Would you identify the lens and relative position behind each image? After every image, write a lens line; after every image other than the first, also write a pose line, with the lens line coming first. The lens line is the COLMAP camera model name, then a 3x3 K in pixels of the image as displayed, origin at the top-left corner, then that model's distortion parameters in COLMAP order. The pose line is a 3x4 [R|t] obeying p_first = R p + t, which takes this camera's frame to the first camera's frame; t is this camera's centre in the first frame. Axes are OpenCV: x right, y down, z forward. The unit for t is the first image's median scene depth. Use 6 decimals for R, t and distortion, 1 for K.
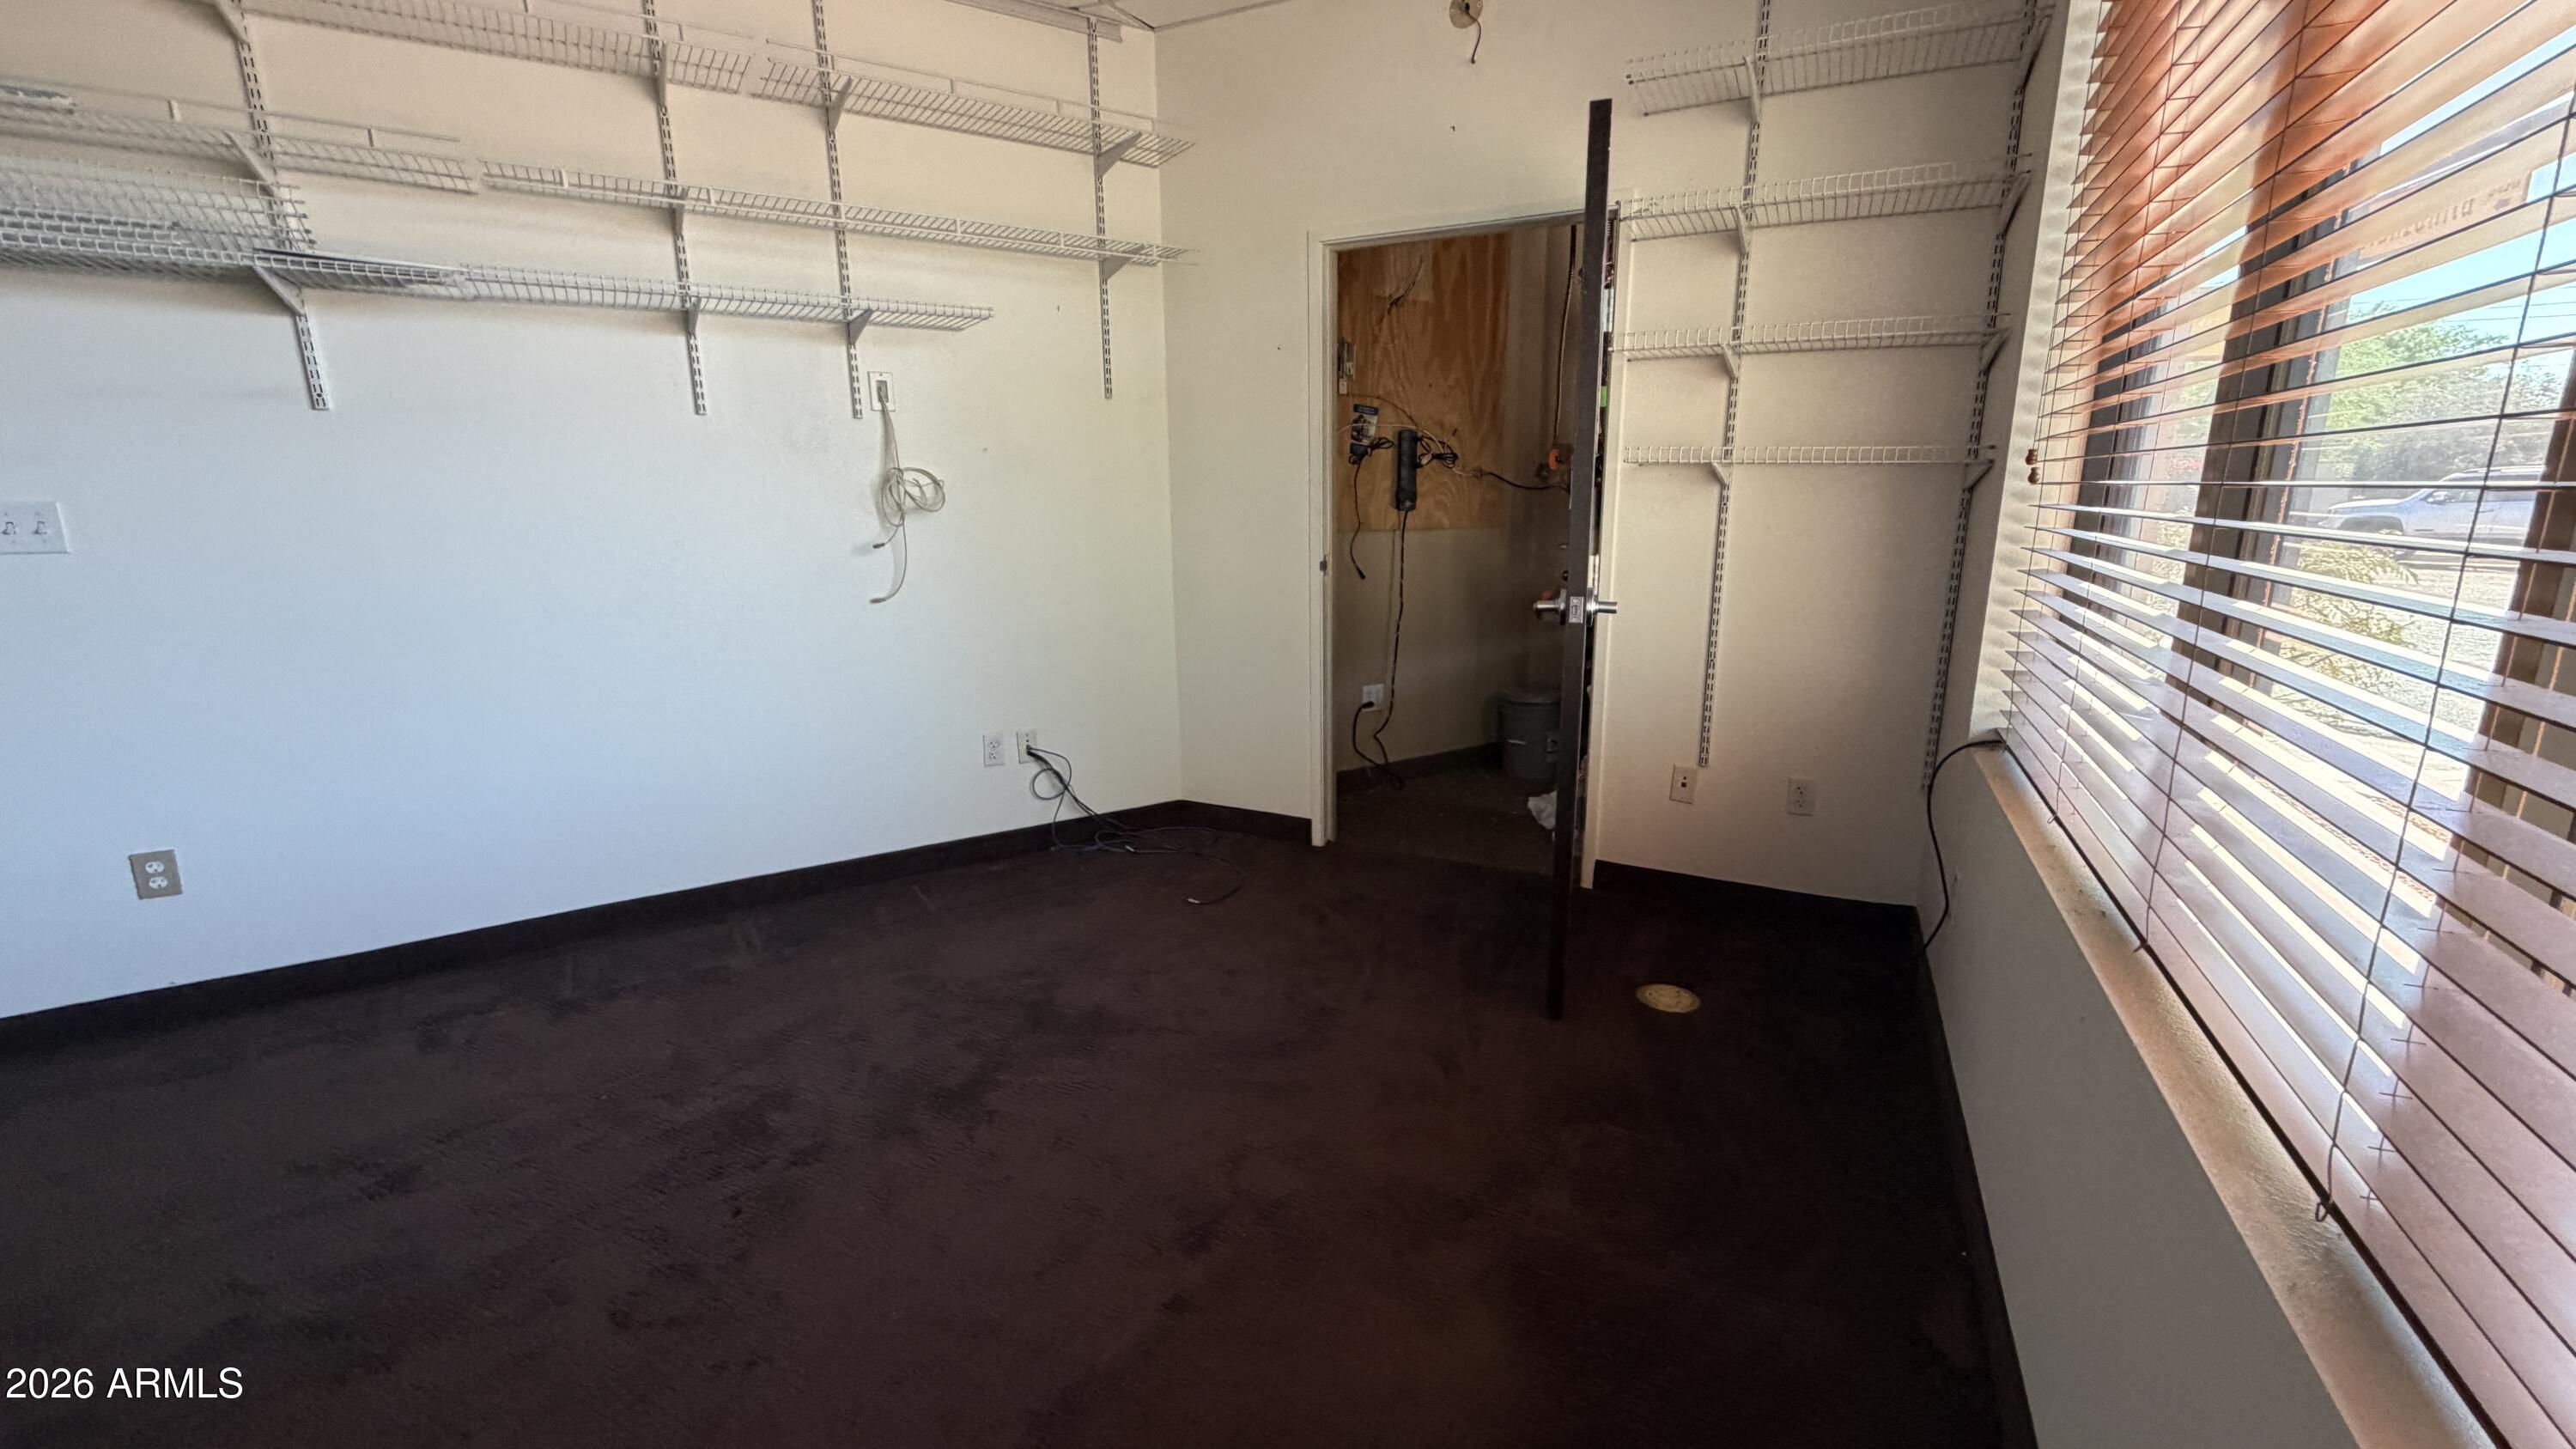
lens RADIAL K [[1040.4, 0, 1293.4], [0, 1040.4, 718.6], [0, 0, 1]] dist [-0.000222, 0.000497]
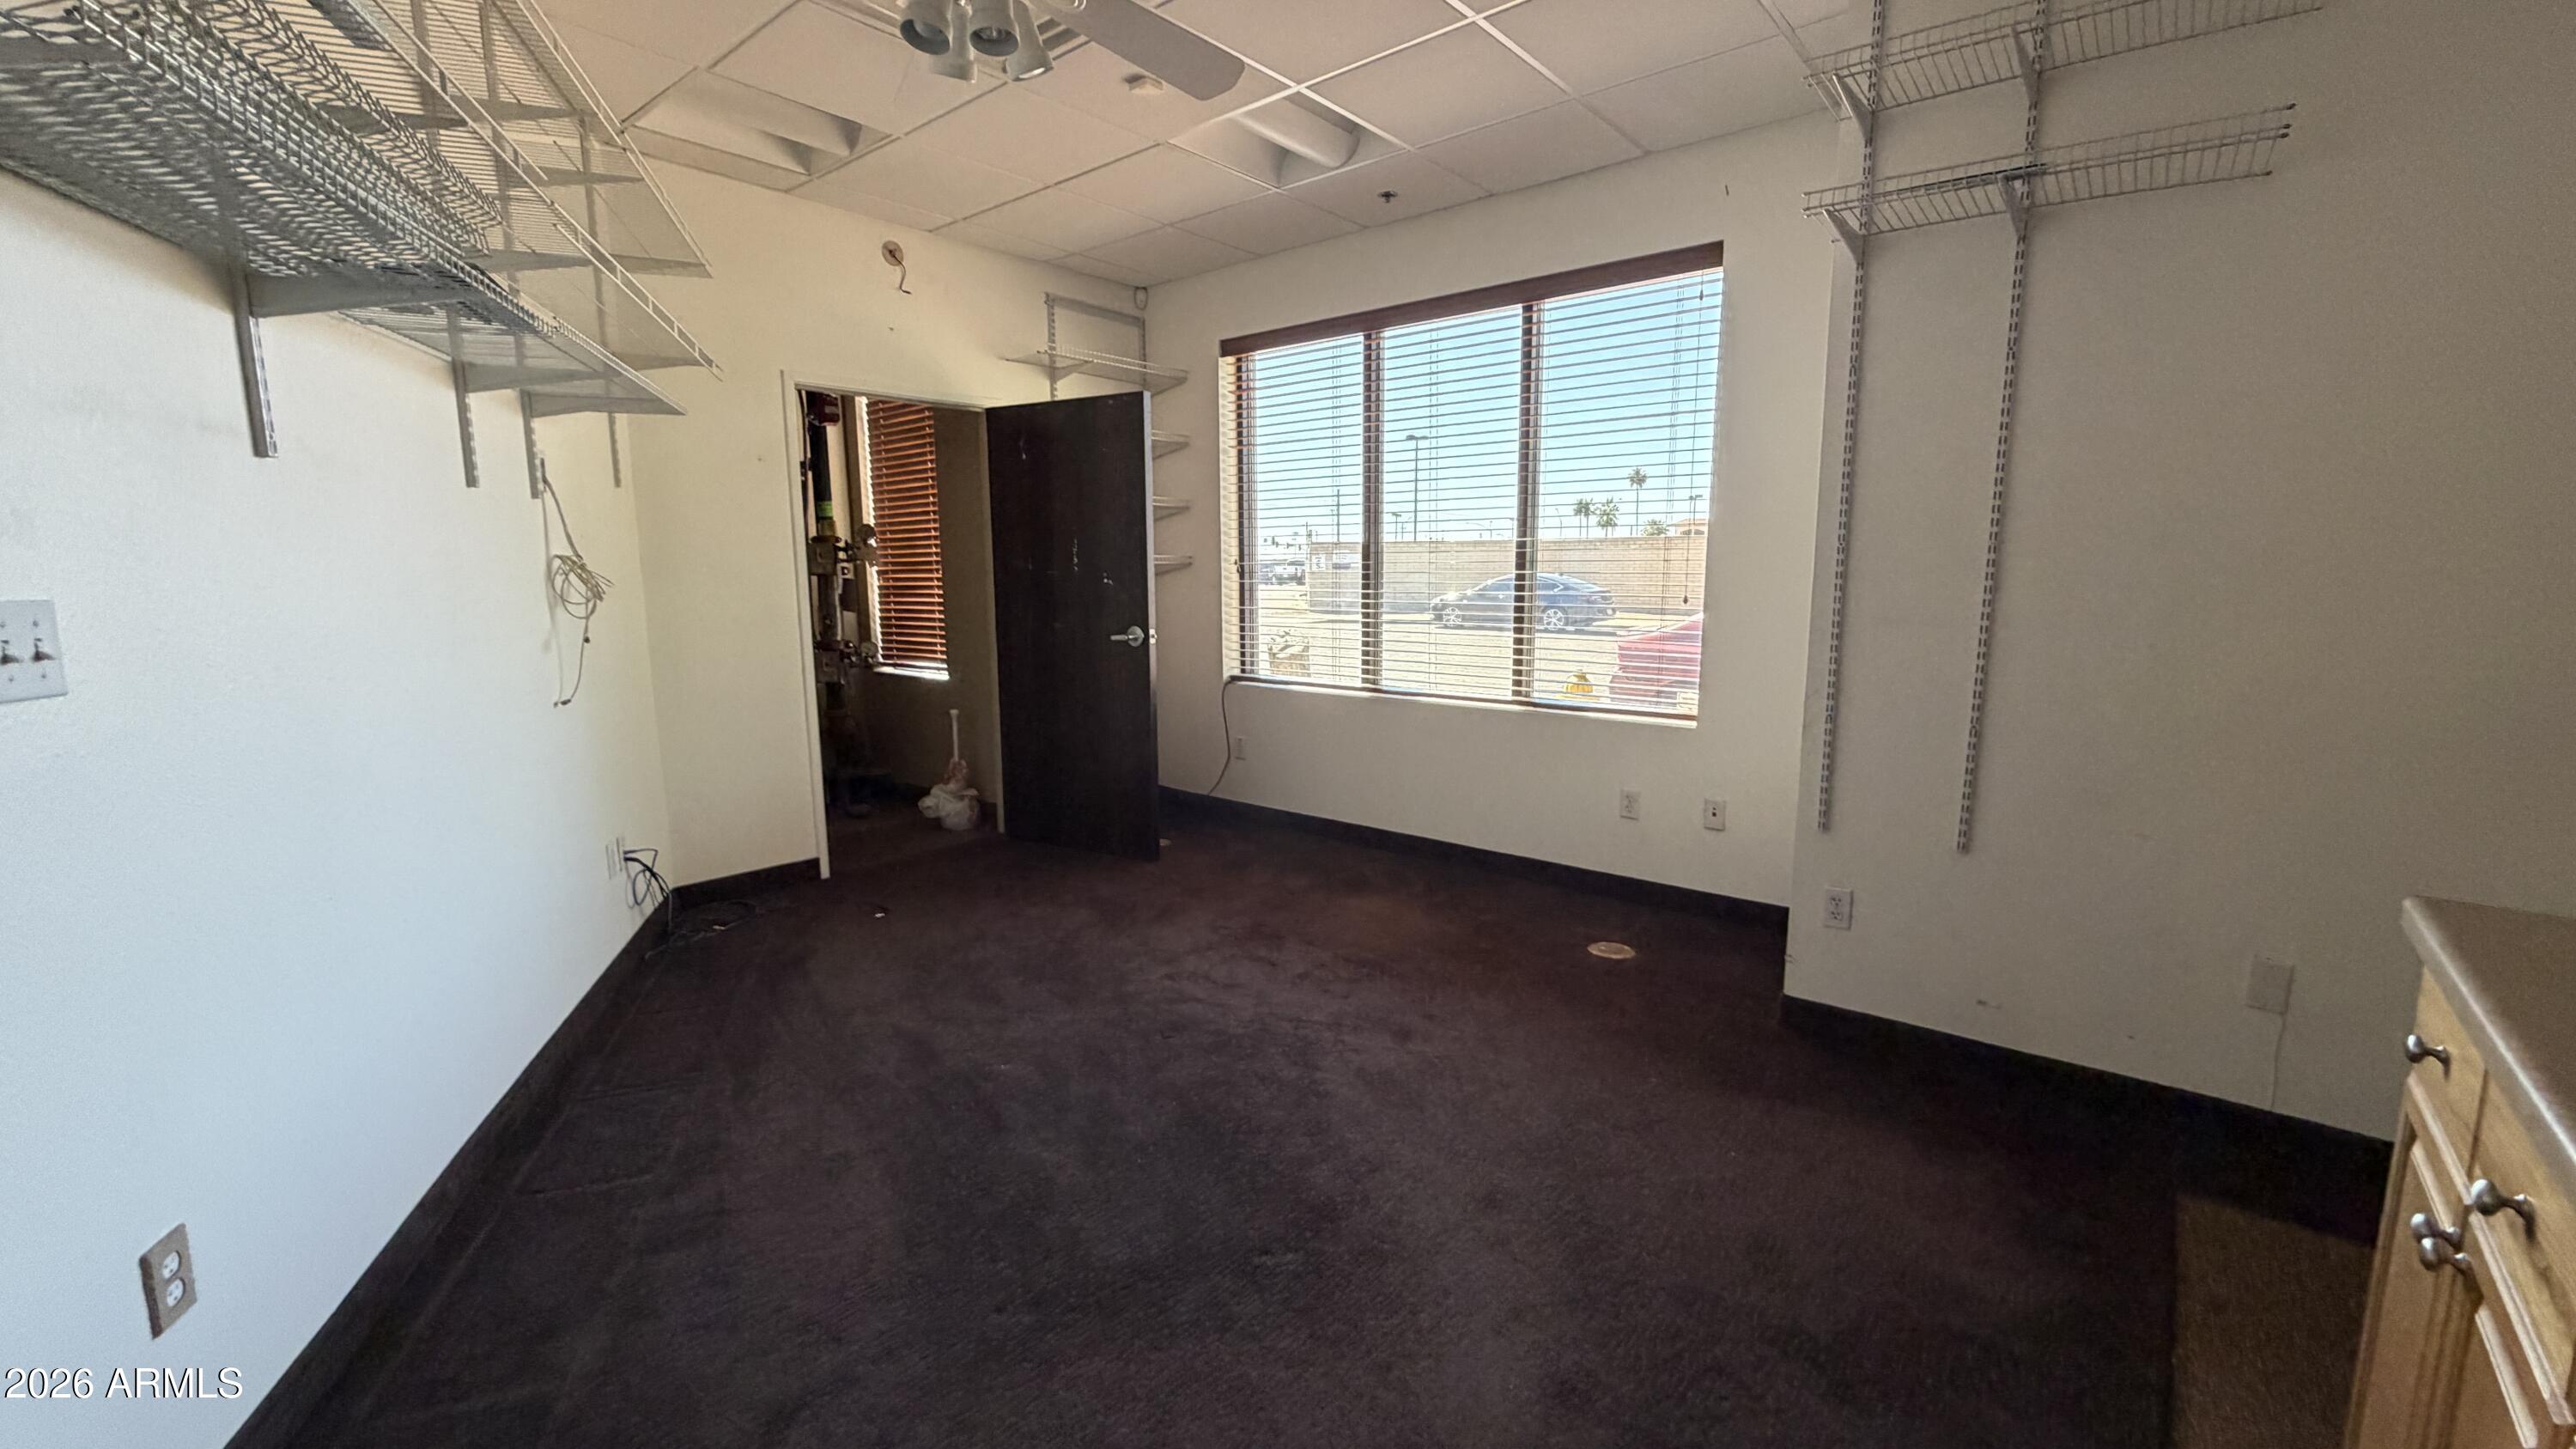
lens RADIAL K [[1040.4, 0, 1285.2], [0, 1040.4, 716.9], [0, 0, 1]] dist [-0.000222, 0.000497]
pose [[0.243419, -0.131241, 0.961001, -1.093926], [0.214775, 0.973500, 0.078546, -0.040064], [-0.945843, 0.187279, 0.265156, 0.194201]]
